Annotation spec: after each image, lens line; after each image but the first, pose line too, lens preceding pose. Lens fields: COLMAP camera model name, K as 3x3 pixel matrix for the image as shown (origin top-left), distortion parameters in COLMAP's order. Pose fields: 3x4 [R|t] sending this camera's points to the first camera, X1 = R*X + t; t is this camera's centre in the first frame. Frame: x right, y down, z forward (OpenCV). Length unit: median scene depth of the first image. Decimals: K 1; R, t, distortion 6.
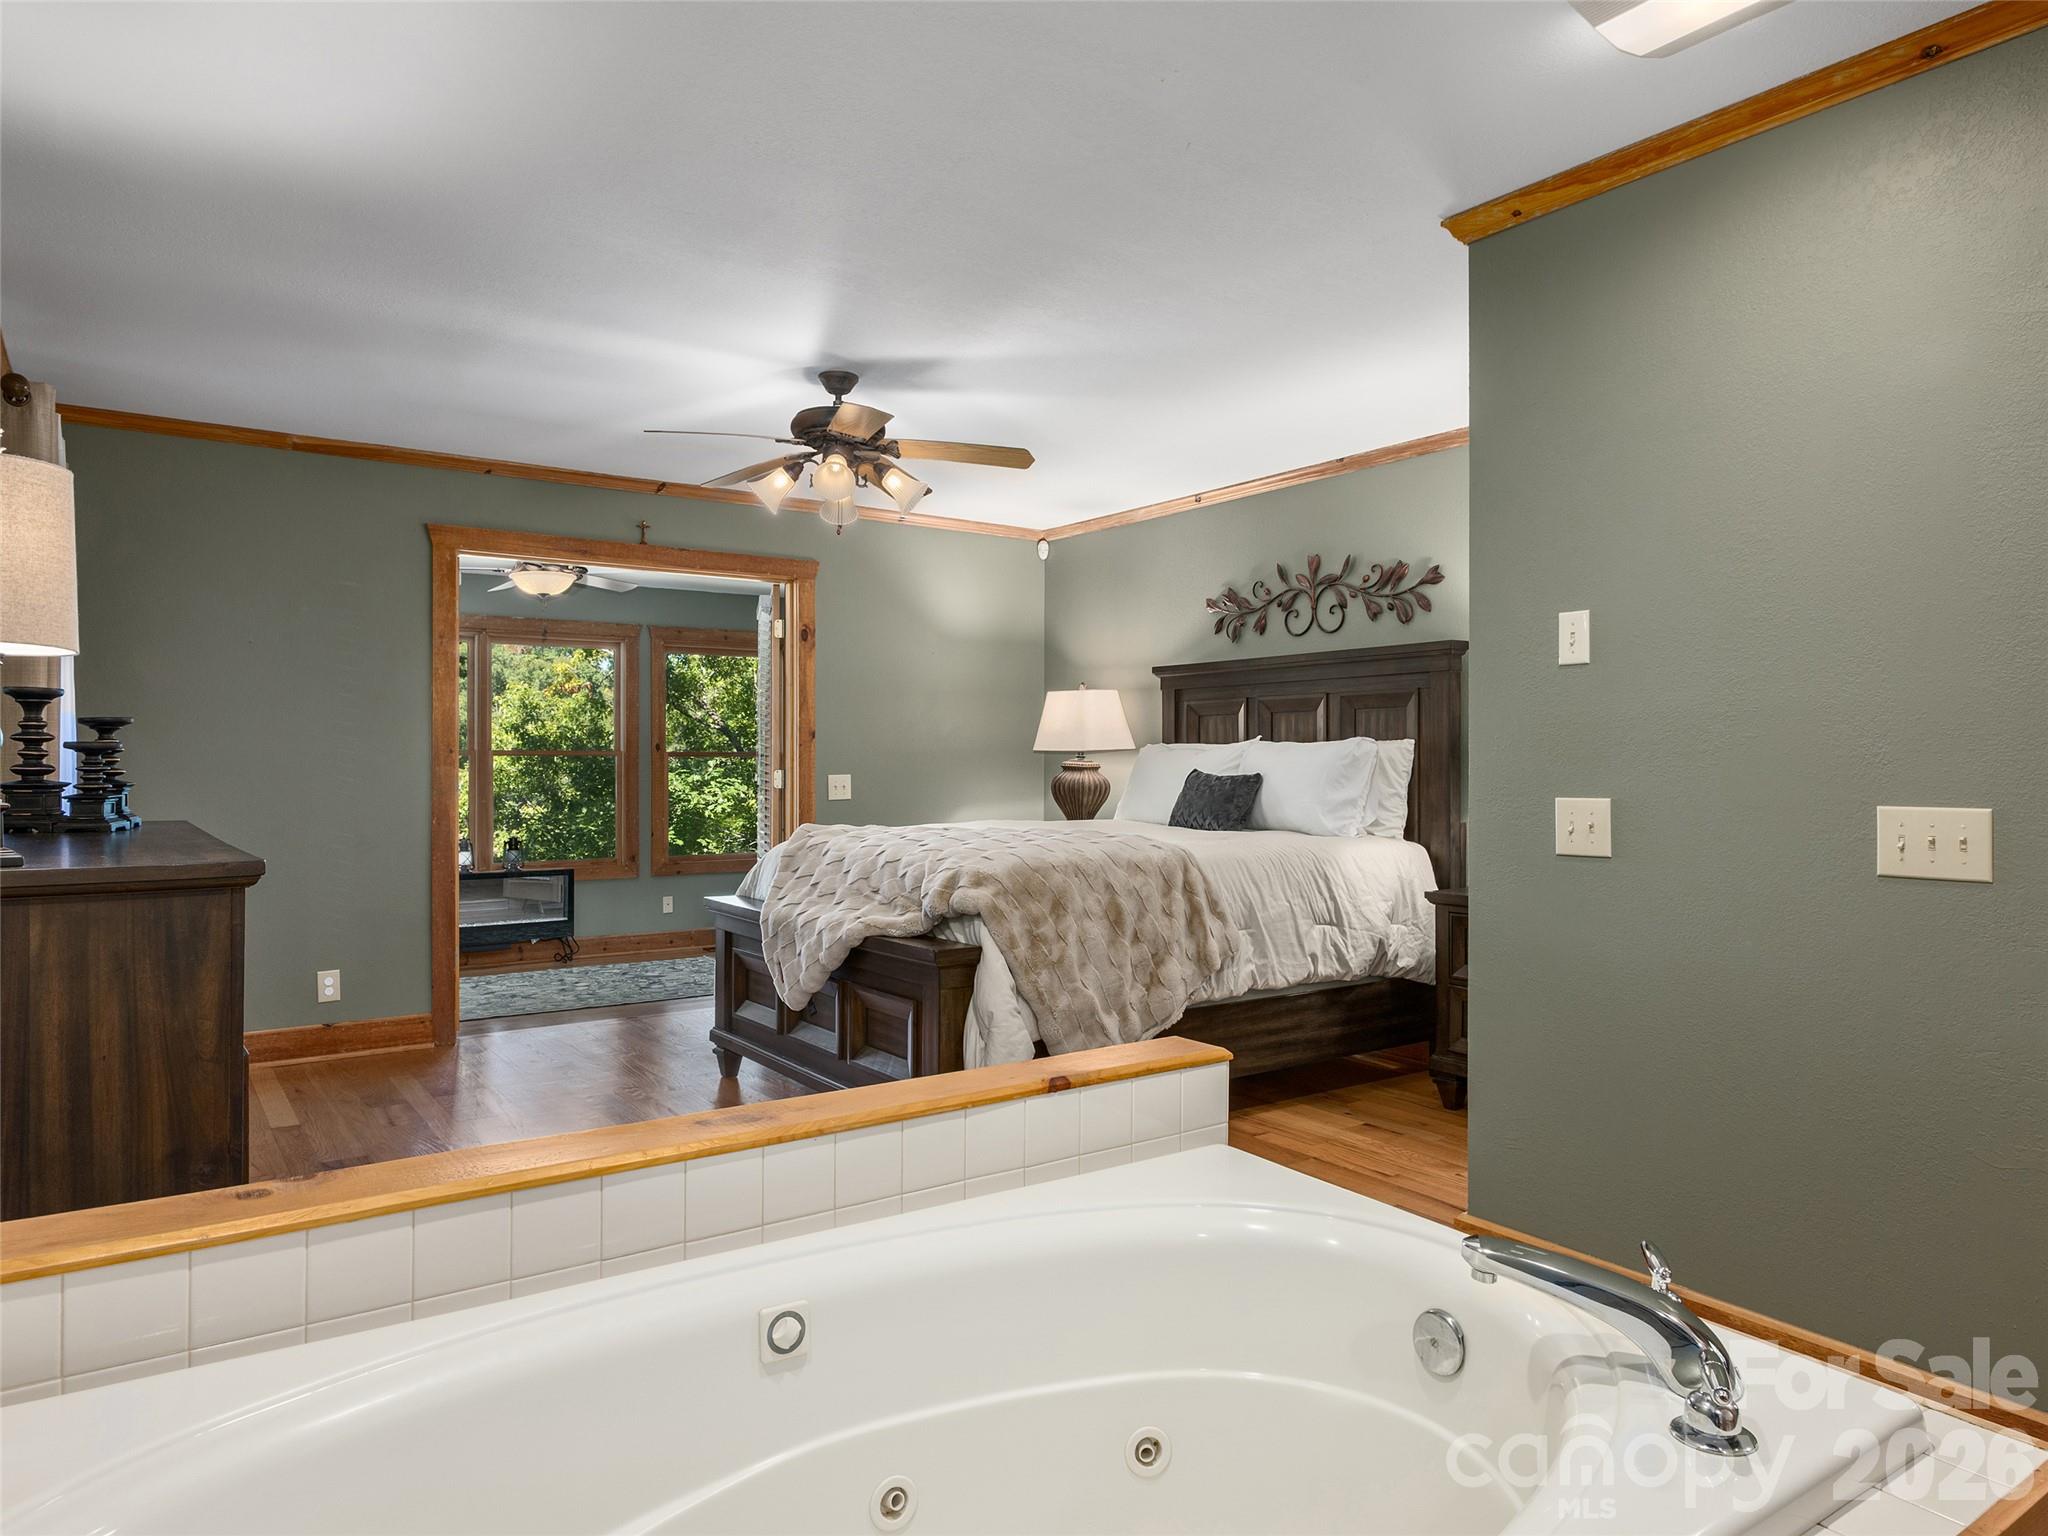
lens RADIAL K [[1262.2, 0, 1008.4], [0, 1262.2, 763.8], [0, 0, 1]] dist [-0.003288, 0.002492]
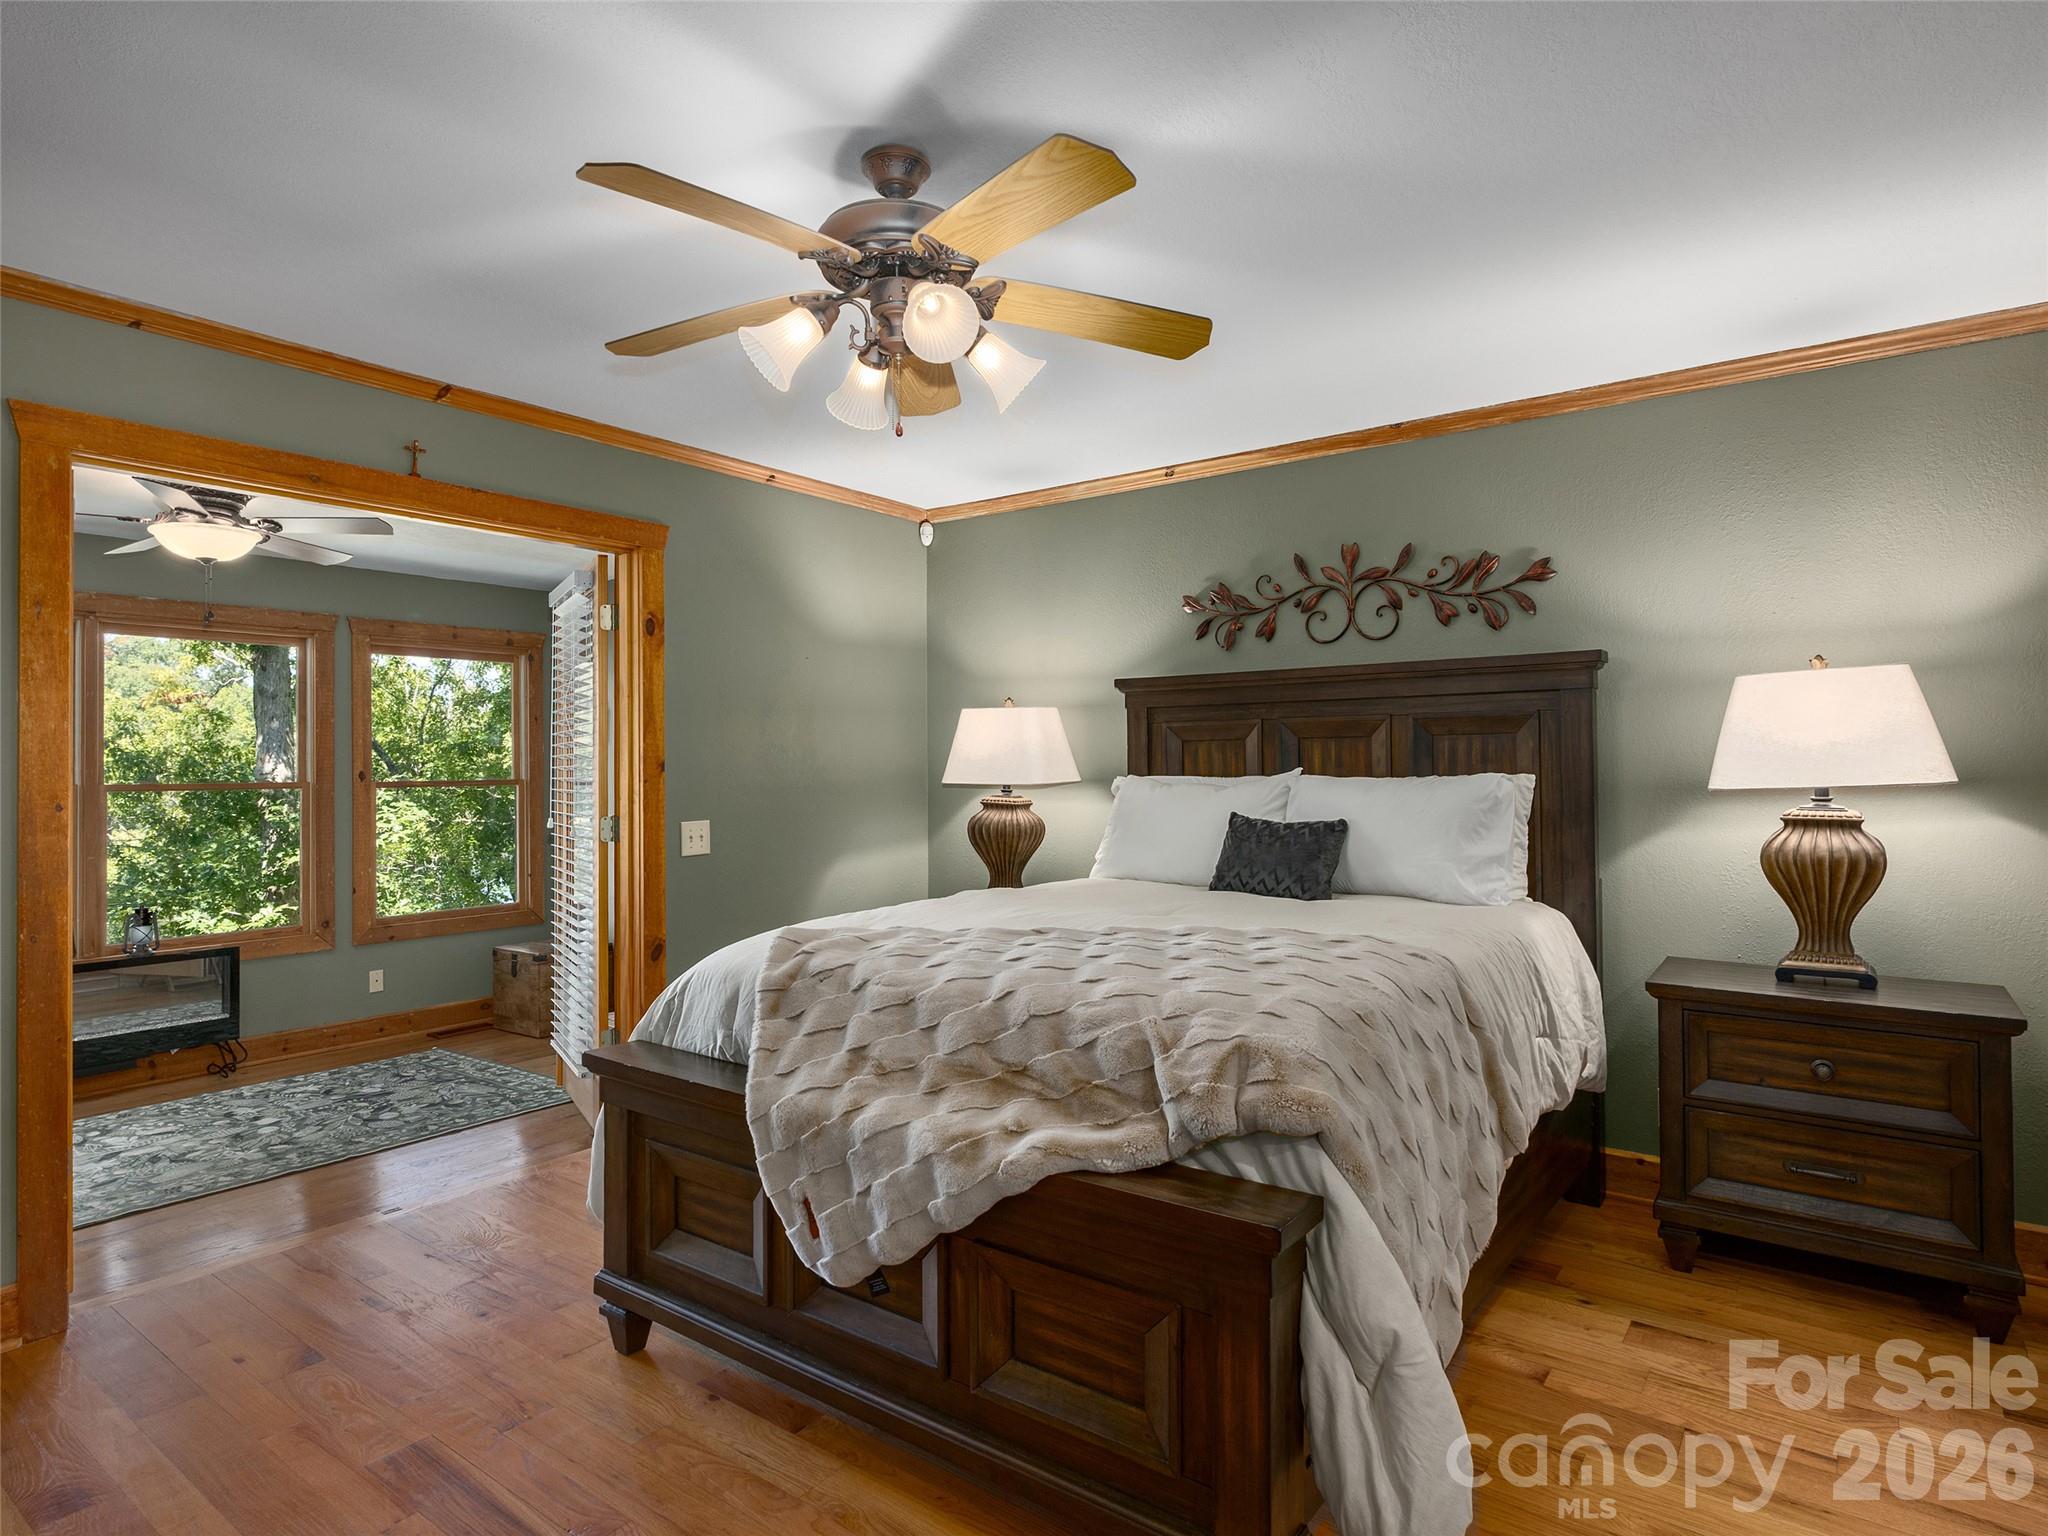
lens RADIAL K [[1124.3, 0, 1008.5], [0, 1124.3, 754.4], [0, 0, 1]] dist [-0.005879, 0.005192]
pose [[0.951709, -0.004619, 0.306968, -0.172163], [0.009201, 0.999867, -0.013483, -0.020742], [-0.306865, 0.015656, 0.951624, 0.351690]]
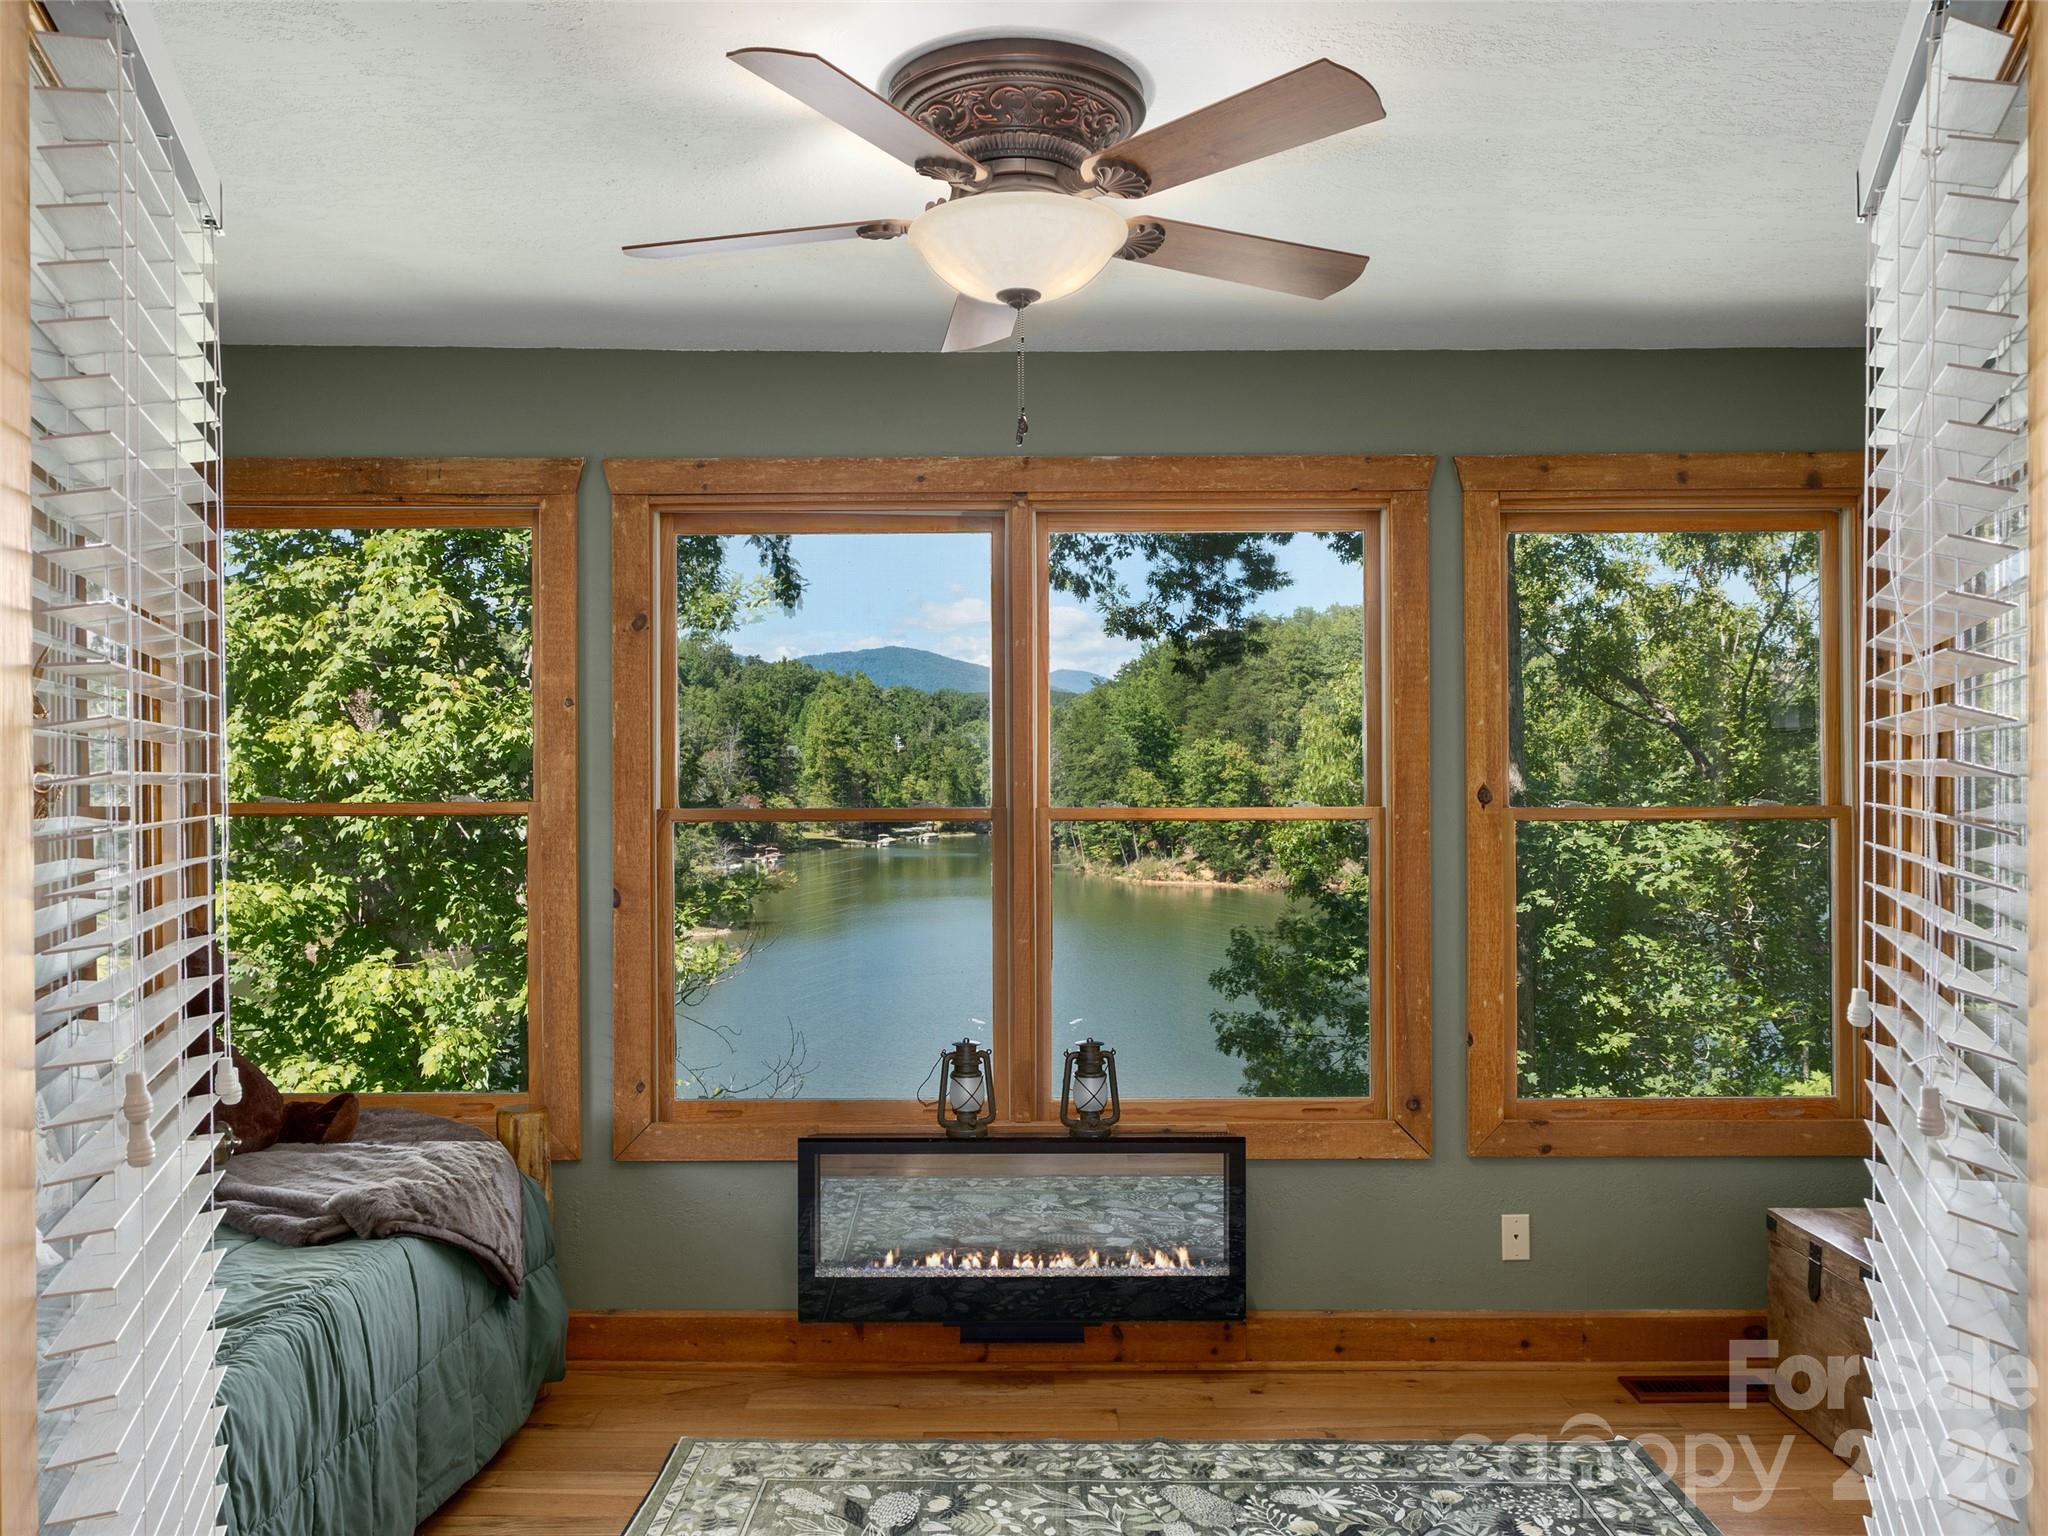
lens RADIAL K [[1607.6, 0, 1028.6], [0, 1607.6, 771.7], [0, 0, 1]] dist [-0.000378, 0.004700]
pose [[0.824421, -0.002845, -0.565971, -0.191576], [0.004699, 0.999987, 0.001818, -0.032659], [0.565958, -0.004158, 0.824423, 0.836675]]
